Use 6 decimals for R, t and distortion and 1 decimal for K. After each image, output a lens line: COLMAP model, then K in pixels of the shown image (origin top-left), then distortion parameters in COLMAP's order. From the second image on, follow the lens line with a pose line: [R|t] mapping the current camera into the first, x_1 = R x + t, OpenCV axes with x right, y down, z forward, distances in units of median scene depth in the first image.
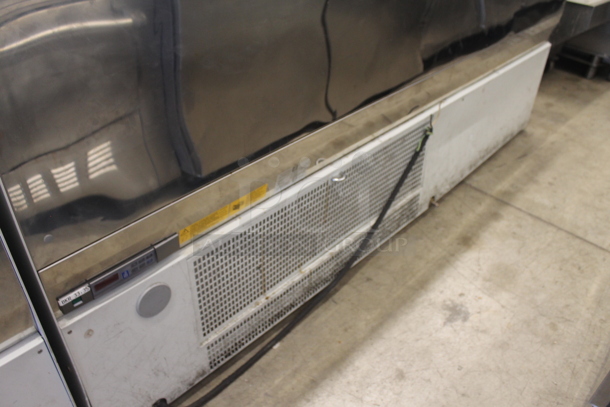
lens RADIAL K [[510.3, 0, 305.0], [0, 510.3, 203.5], [0, 0, 1]] dist [-0.167964, 0.140305]
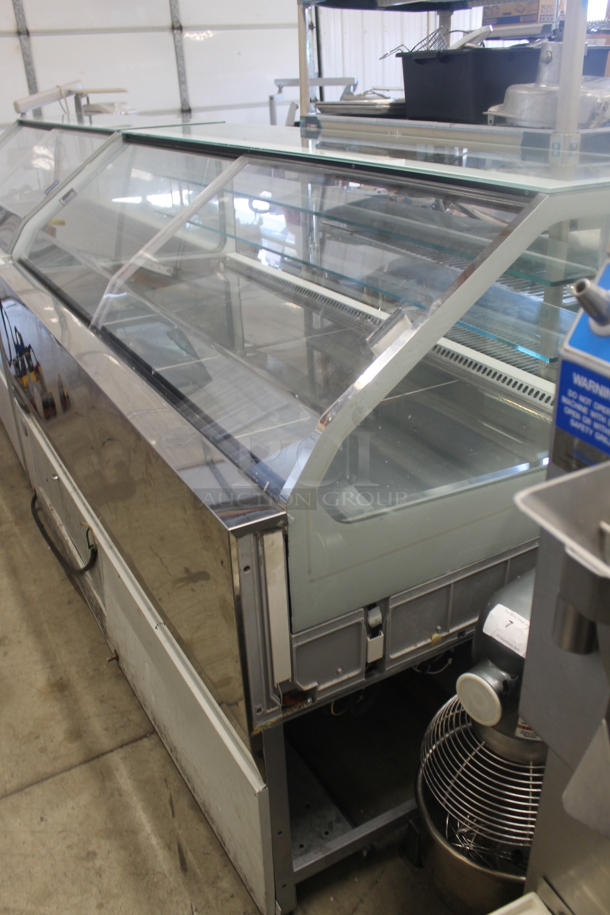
lens RADIAL K [[765.5, 0, 305.0], [0, 765.5, 457.5], [0, 0, 1]] dist [-0.167964, 0.140305]
pose [[-0.291273, 0.410625, -0.864029, 1.091108], [-0.560906, 0.658346, 0.501962, -1.009052], [0.774948, 0.630847, 0.038563, 0.995076]]
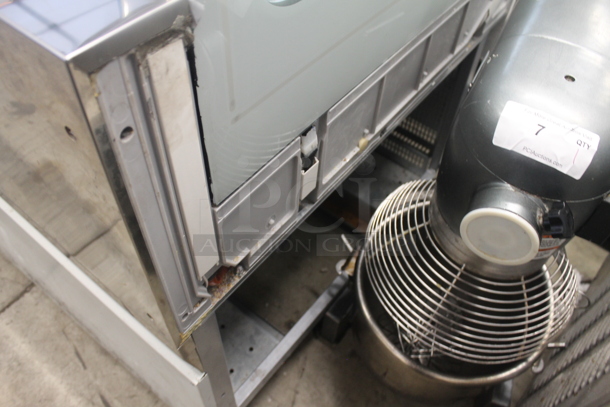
lens RADIAL K [[510.3, 0, 305.0], [0, 510.3, 203.5], [0, 0, 1]] dist [-0.167964, 0.140305]
pose [[0.102933, 0.767776, -0.632396, 0.751954], [-0.637814, 0.538810, 0.550342, -0.743581], [0.763281, 0.346703, 0.545160, 0.996651]]
